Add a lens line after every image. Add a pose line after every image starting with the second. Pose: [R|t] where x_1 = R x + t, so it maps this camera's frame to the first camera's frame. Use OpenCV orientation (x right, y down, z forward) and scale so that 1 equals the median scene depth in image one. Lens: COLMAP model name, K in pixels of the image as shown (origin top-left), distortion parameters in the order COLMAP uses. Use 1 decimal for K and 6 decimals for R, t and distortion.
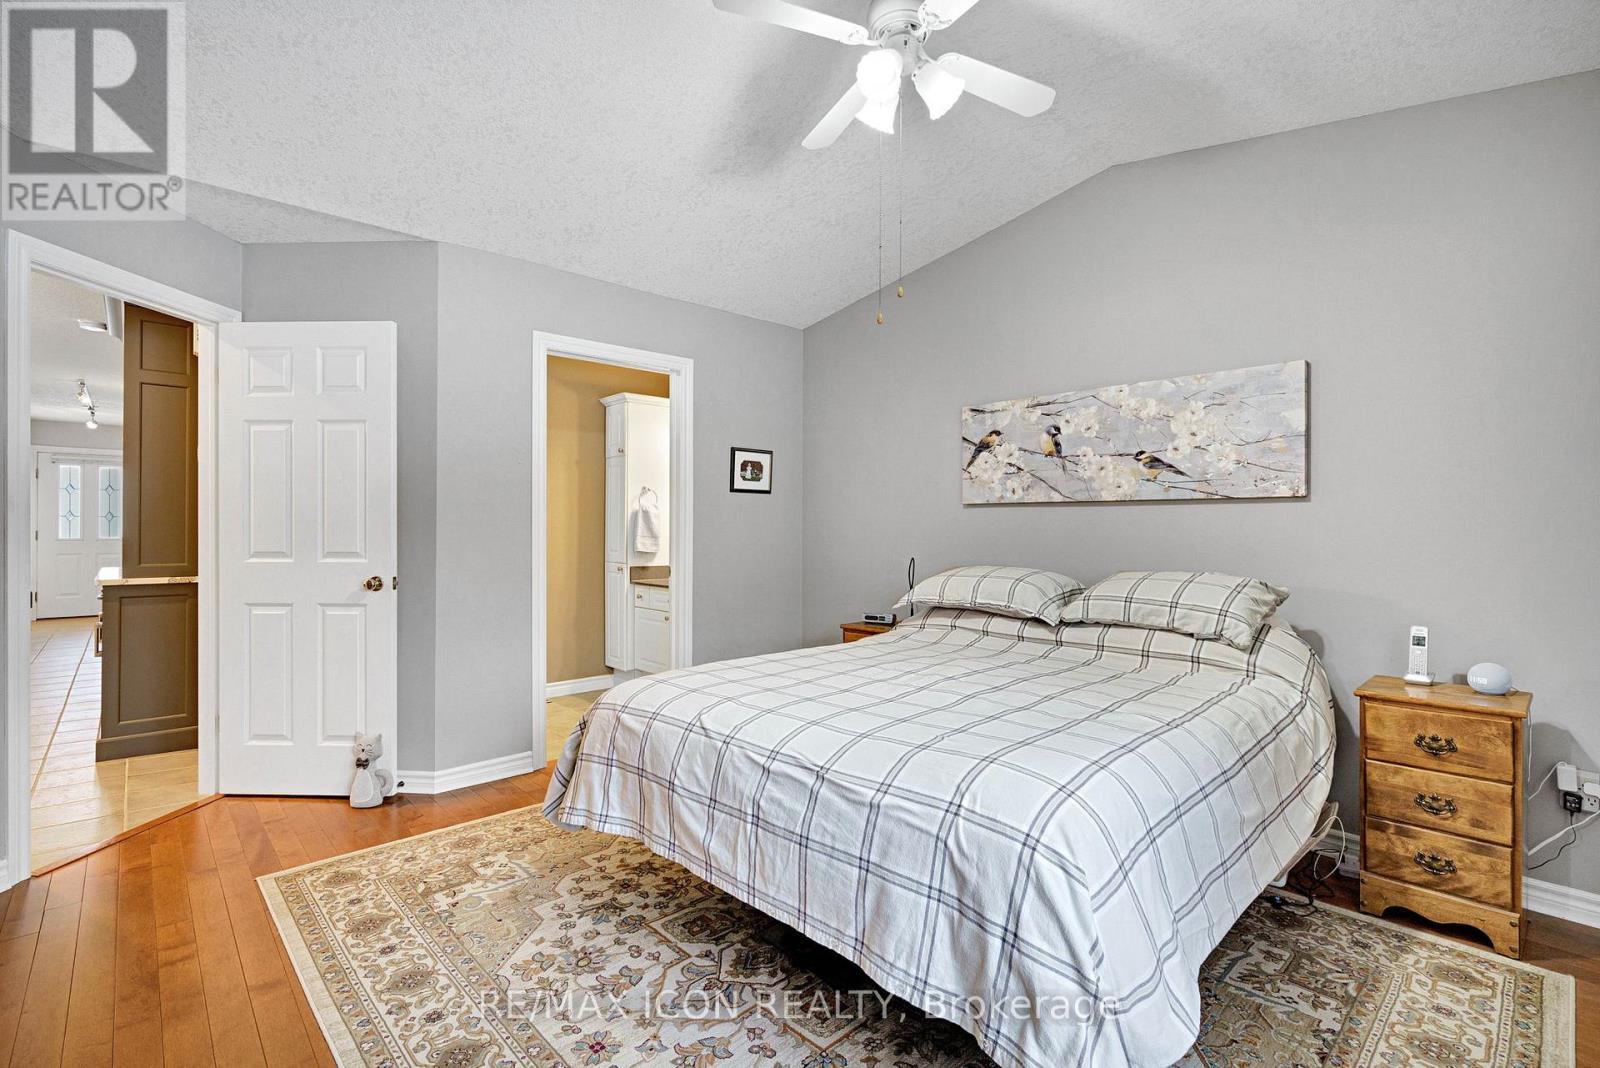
lens RADIAL K [[753.8, 0, 792.3], [0, 753.8, 530.8], [0, 0, 1]] dist [-0.006087, -0.000354]
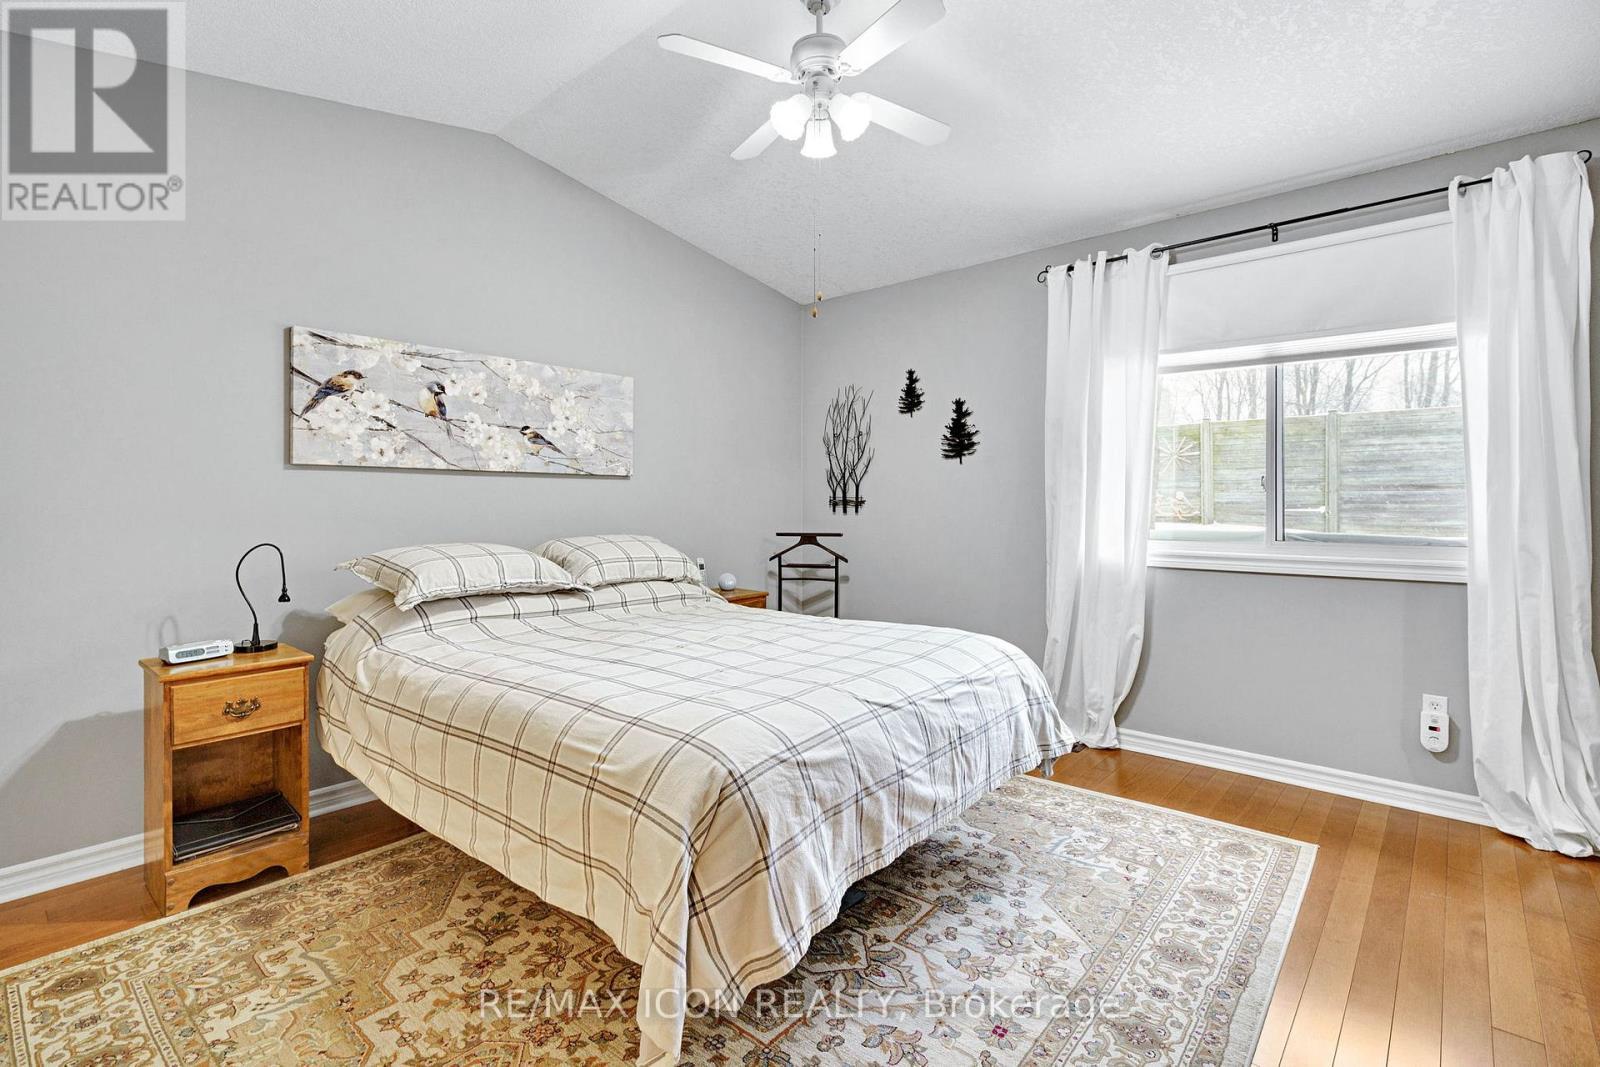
lens RADIAL K [[753.8, 0, 811.0], [0, 753.8, 507.6], [0, 0, 1]] dist [-0.006087, -0.000354]
pose [[-0.138816, -0.010278, 0.990265, -0.654602], [0.002876, 0.999938, 0.010782, -0.001247], [-0.990314, 0.004345, -0.138778, 0.760736]]
